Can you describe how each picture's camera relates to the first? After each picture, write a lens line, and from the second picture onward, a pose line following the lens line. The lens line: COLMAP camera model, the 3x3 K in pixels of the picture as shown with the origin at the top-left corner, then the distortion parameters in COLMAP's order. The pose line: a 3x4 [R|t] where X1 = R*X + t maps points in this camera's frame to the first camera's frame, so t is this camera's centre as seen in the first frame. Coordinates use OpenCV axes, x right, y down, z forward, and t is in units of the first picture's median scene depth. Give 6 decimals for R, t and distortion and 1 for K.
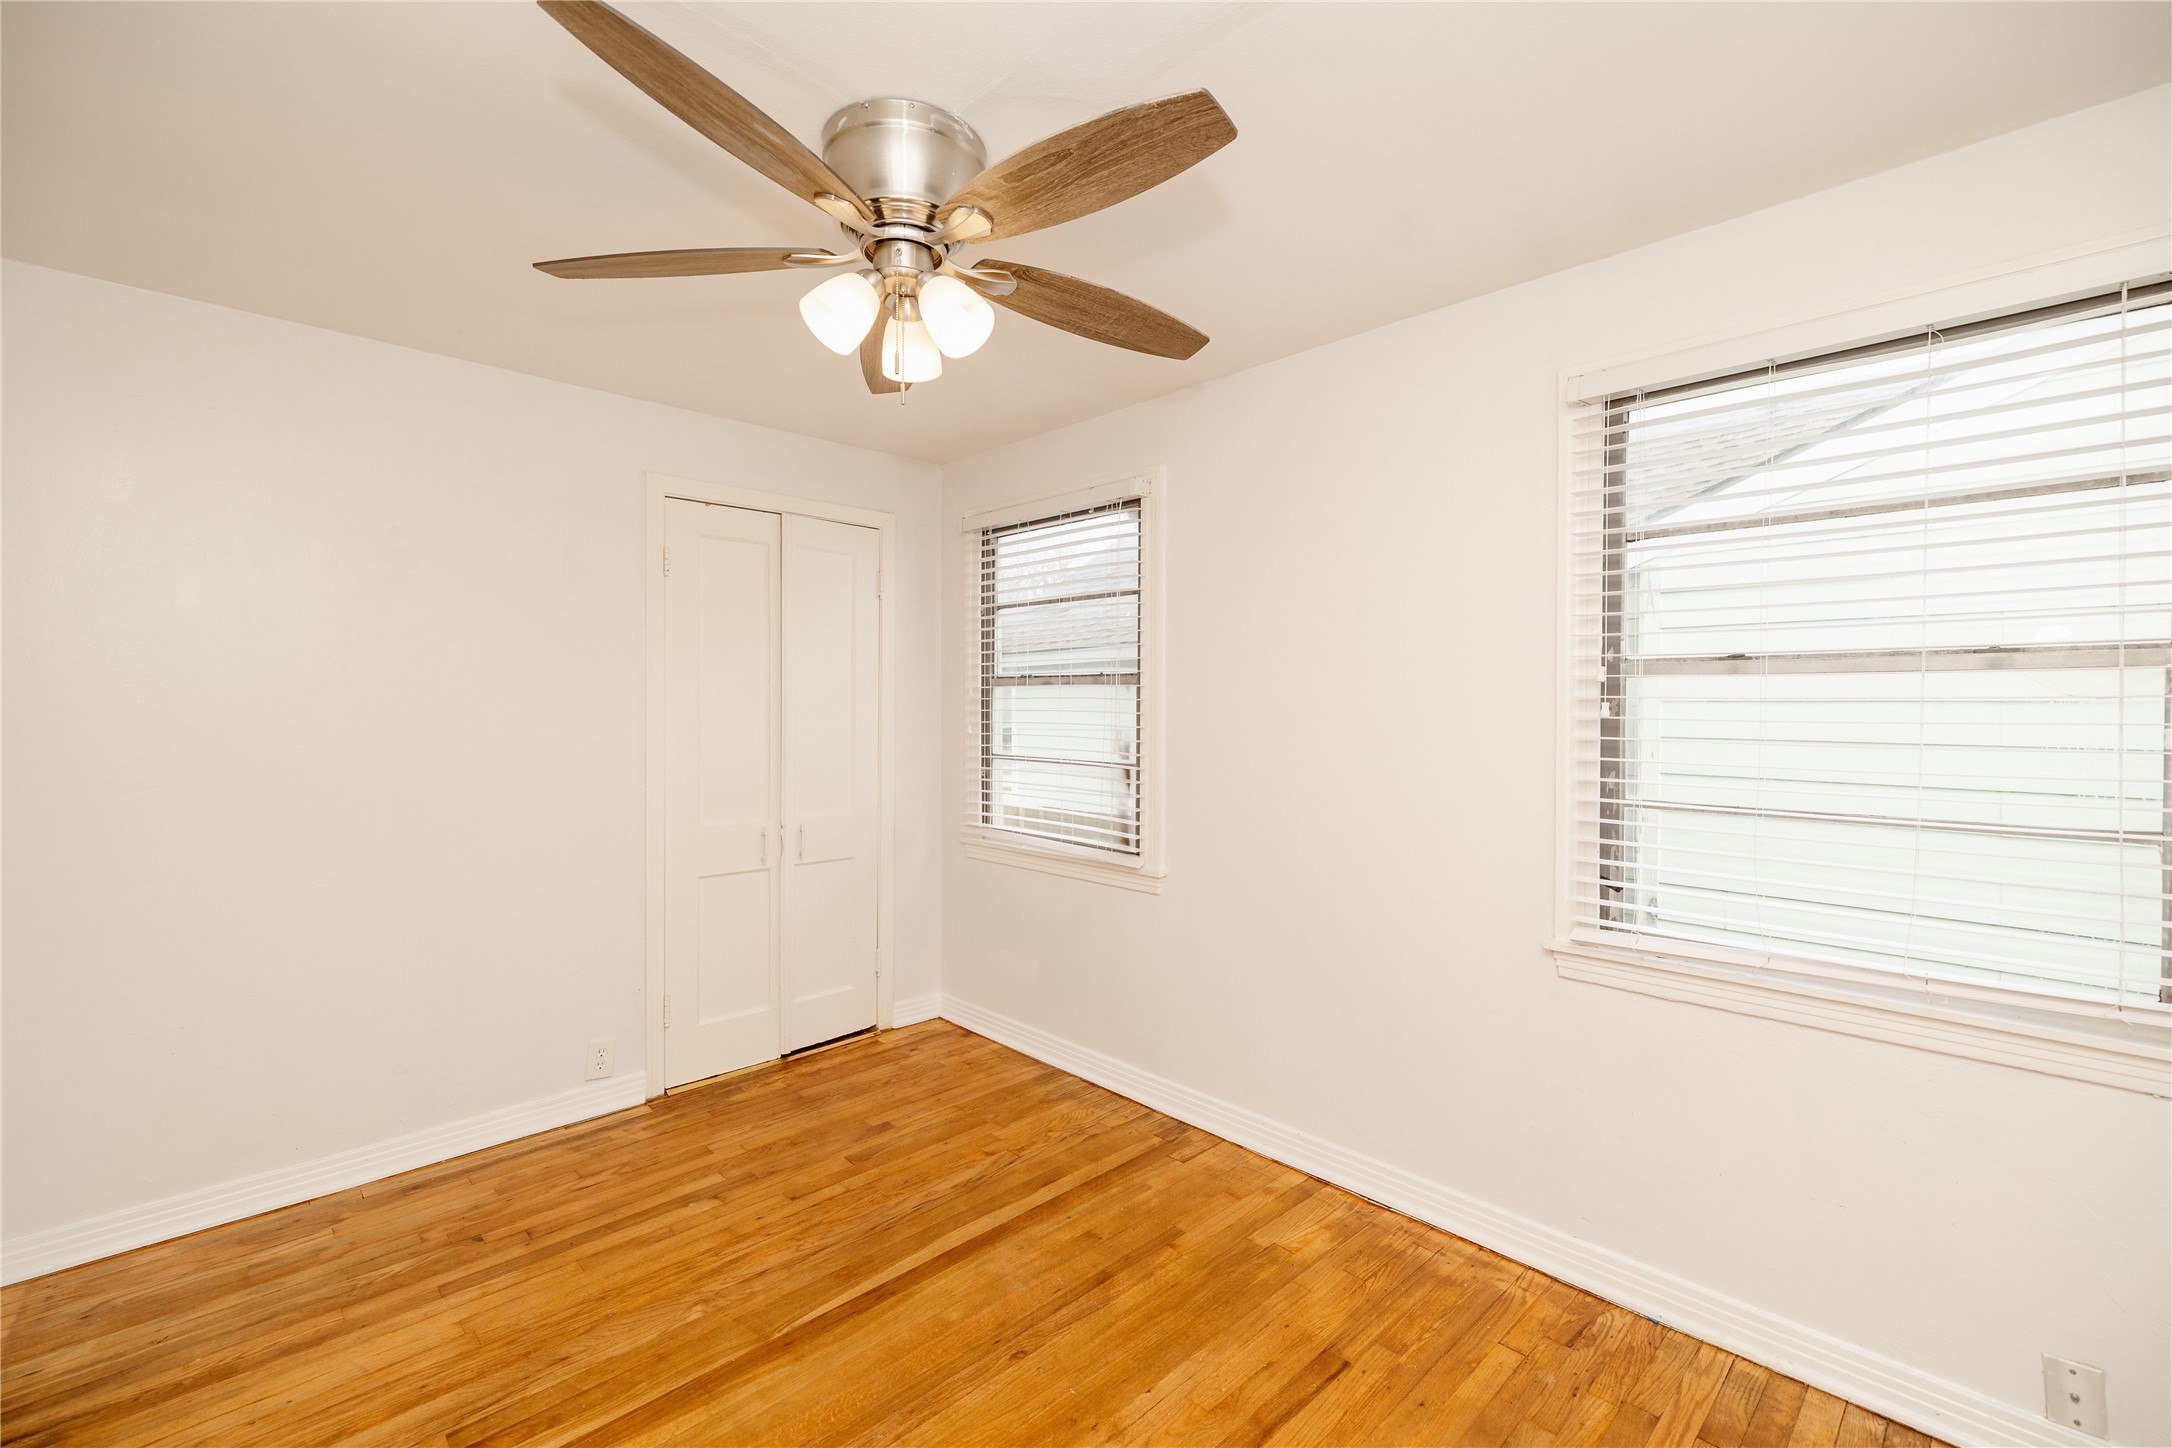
lens RADIAL K [[881.8, 0, 1077.0], [0, 881.8, 723.0], [0, 0, 1]] dist [0.000036, 0.000213]
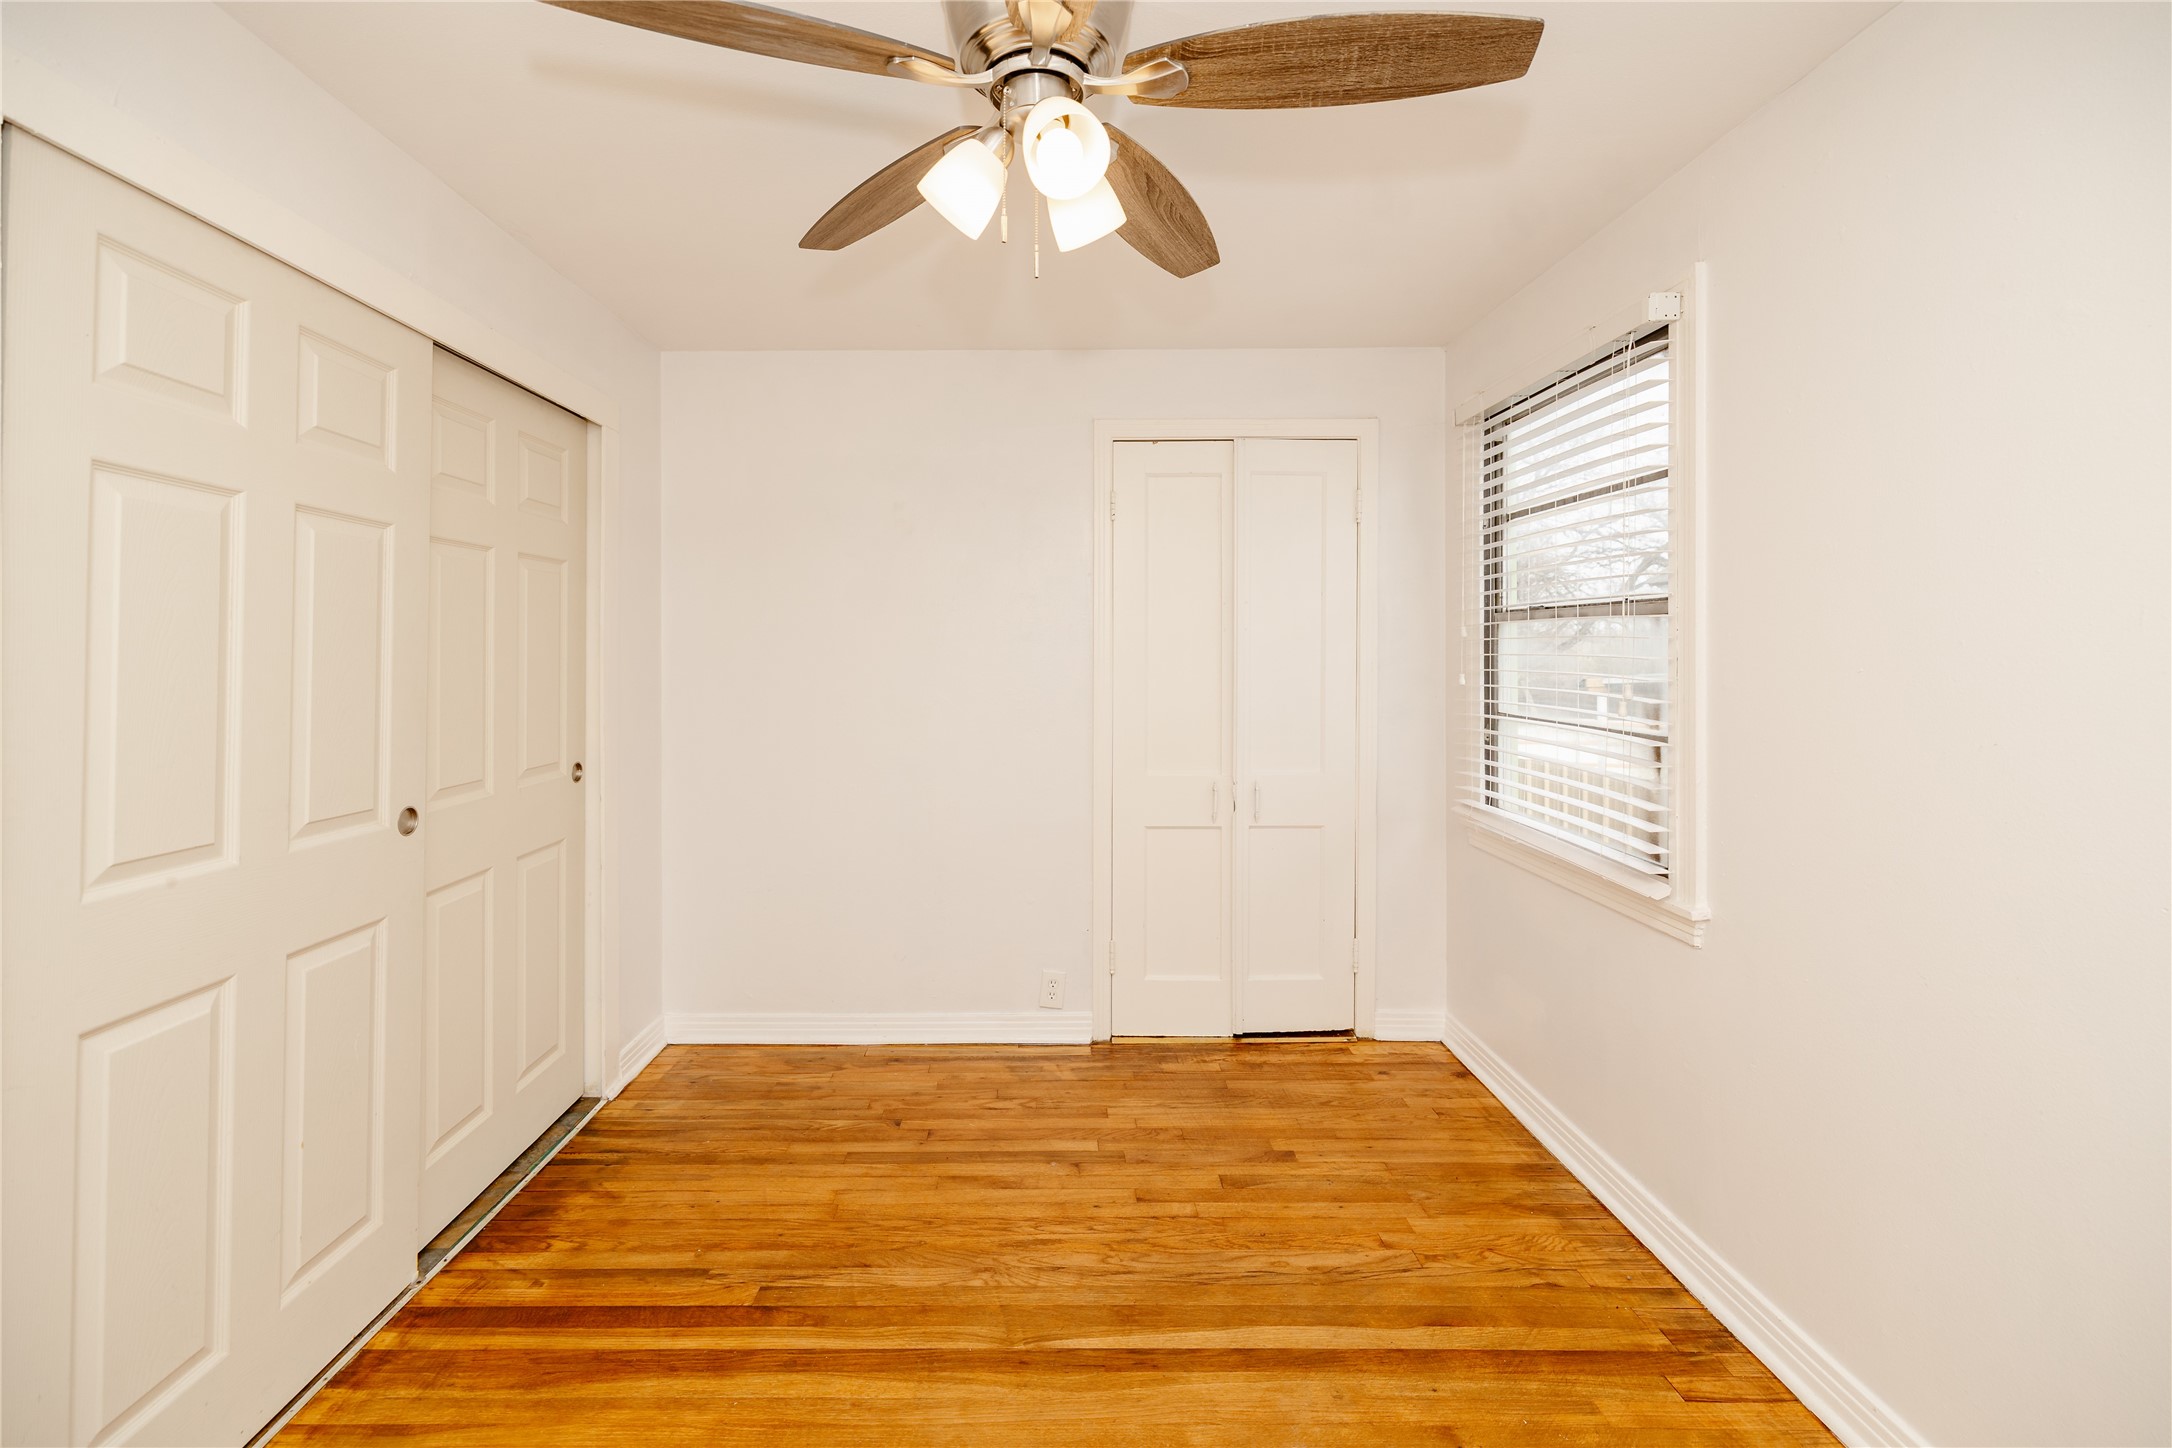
lens RADIAL K [[918.3, 0, 1062.5], [0, 918.3, 675.8], [0, 0, 1]] dist [0.000418, 0.000726]
pose [[0.728605, 0.014839, -0.684773, 0.238477], [-0.008827, 0.999886, 0.012276, -0.003842], [0.684877, -0.002900, 0.728653, 0.252454]]
